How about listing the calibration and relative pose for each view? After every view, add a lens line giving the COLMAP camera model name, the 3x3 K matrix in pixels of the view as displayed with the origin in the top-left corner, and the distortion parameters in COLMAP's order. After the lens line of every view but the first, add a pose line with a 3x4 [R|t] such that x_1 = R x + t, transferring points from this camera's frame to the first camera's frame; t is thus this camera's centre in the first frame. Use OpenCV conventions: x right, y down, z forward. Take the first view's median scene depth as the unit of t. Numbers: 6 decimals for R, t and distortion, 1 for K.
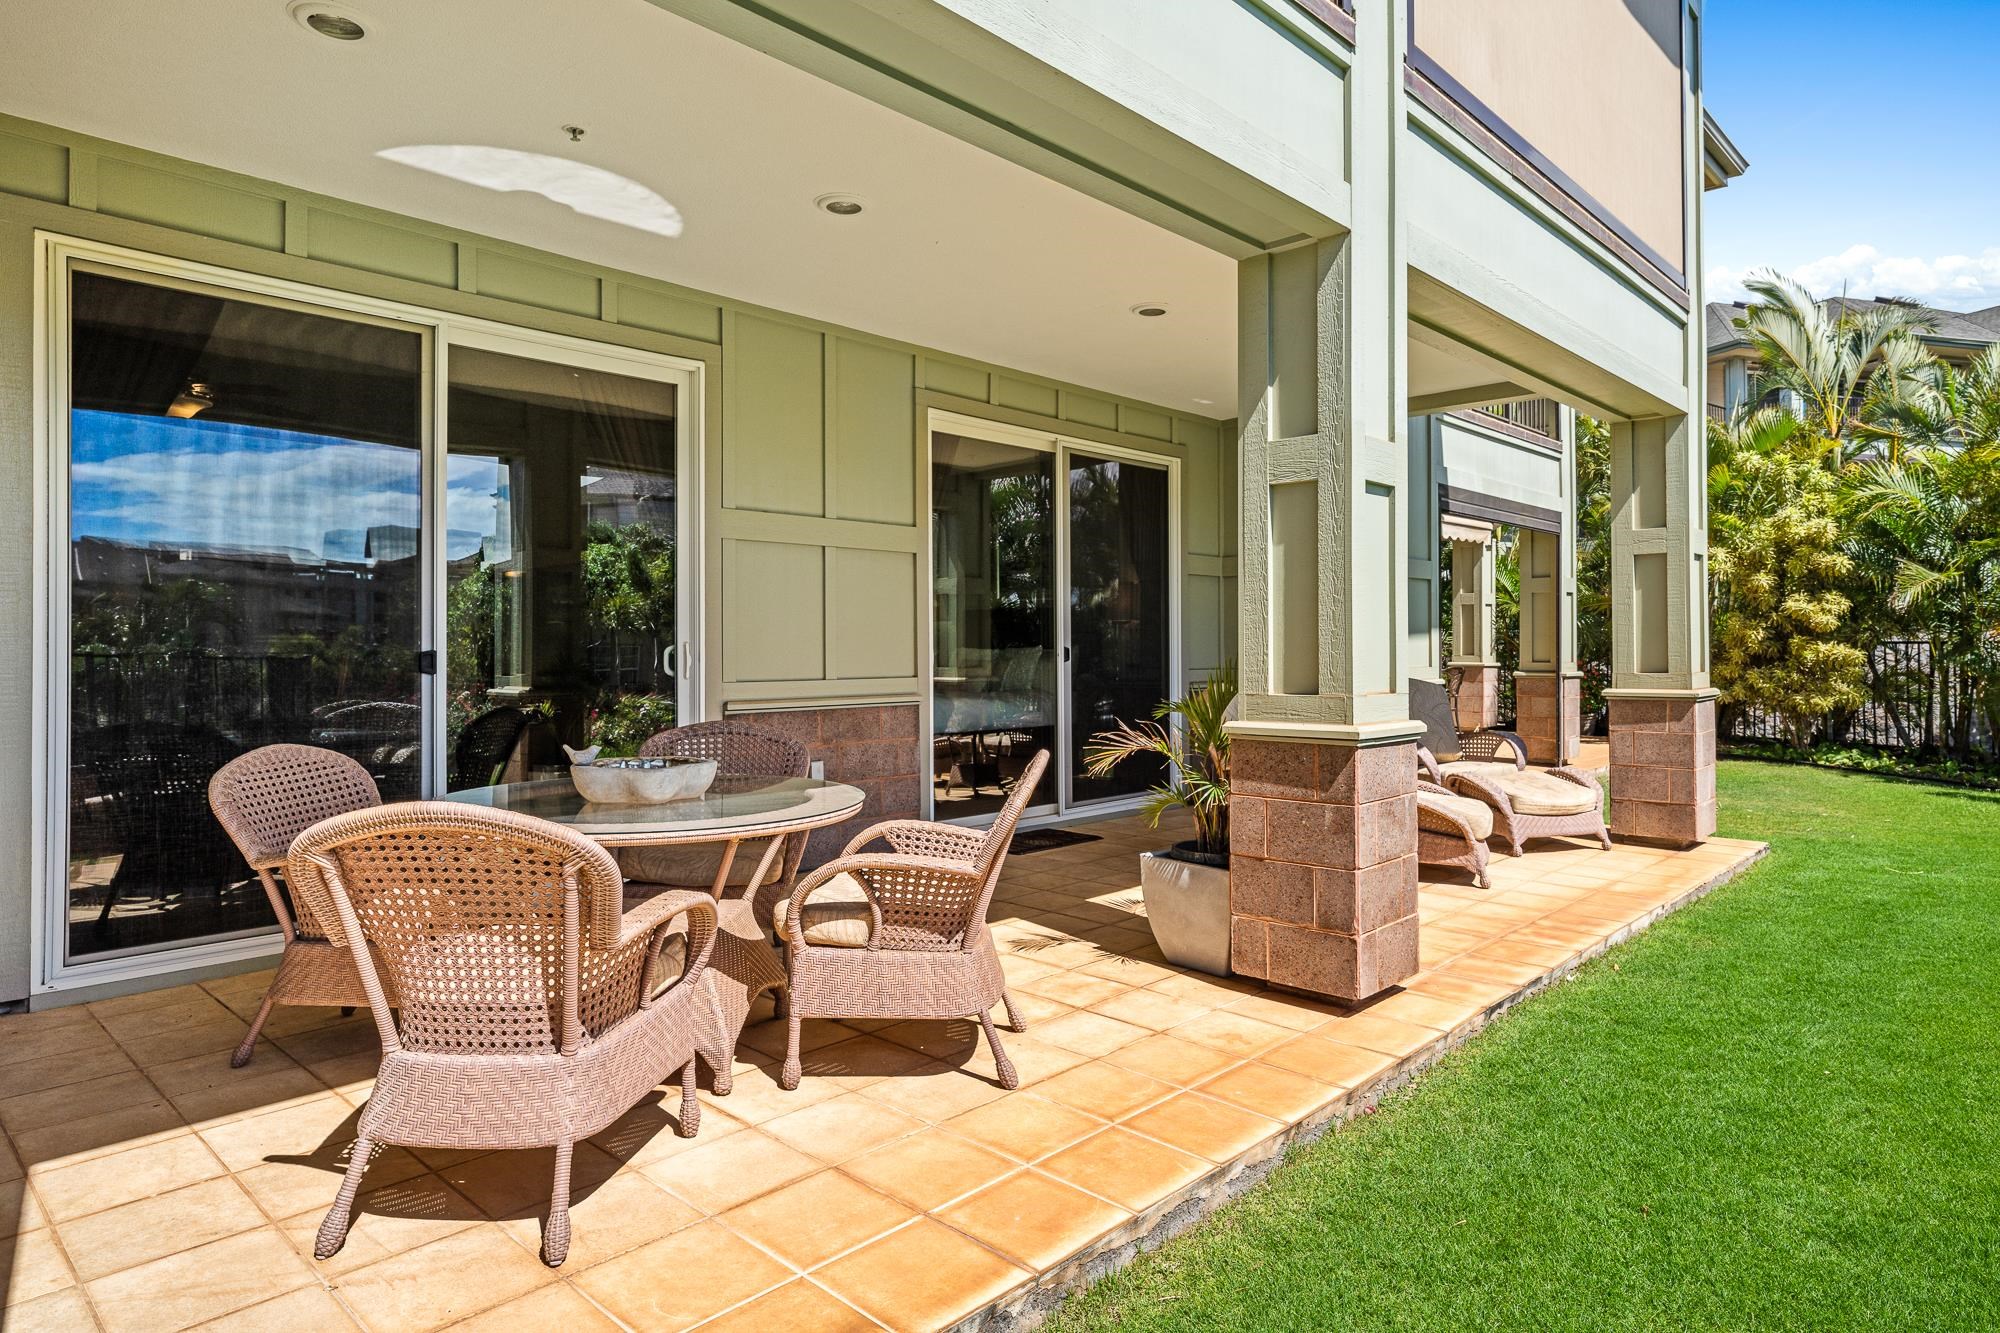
lens RADIAL K [[1163.5, 0, 998.7], [0, 1163.5, 644.3], [0, 0, 1]] dist [0.003040, 0.000331]
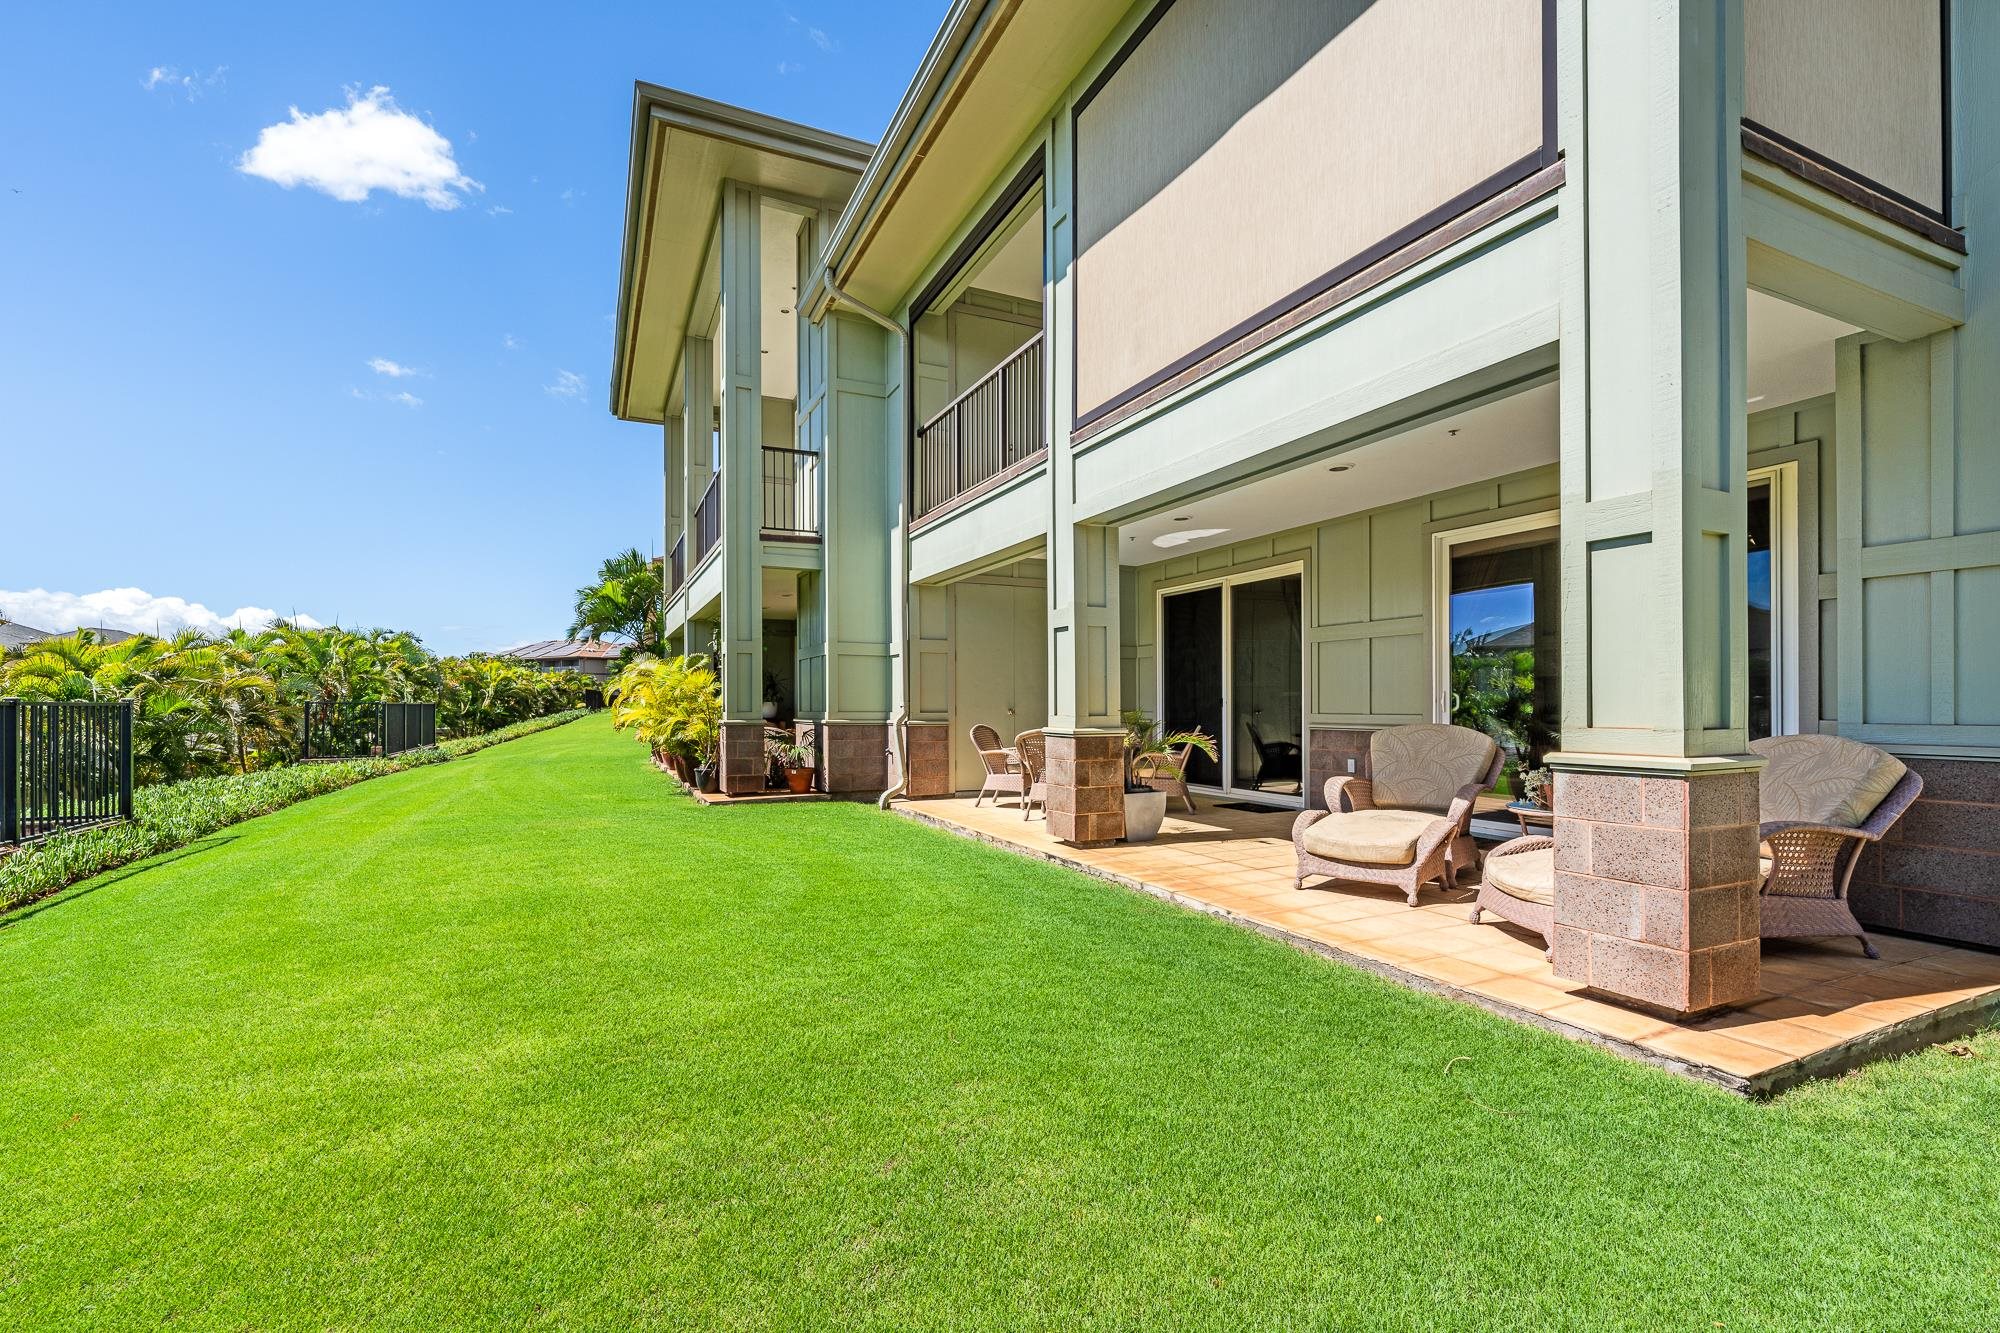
lens RADIAL K [[888.0, 0, 1002.1], [0, 888.0, 668.8], [0, 0, 1]] dist [-0.001130, -0.000103]
pose [[-0.362130, -0.028011, -0.931707, 1.373201], [0.014791, 0.999250, -0.035790, 0.000031], [0.932010, -0.026742, -0.361444, 1.037860]]
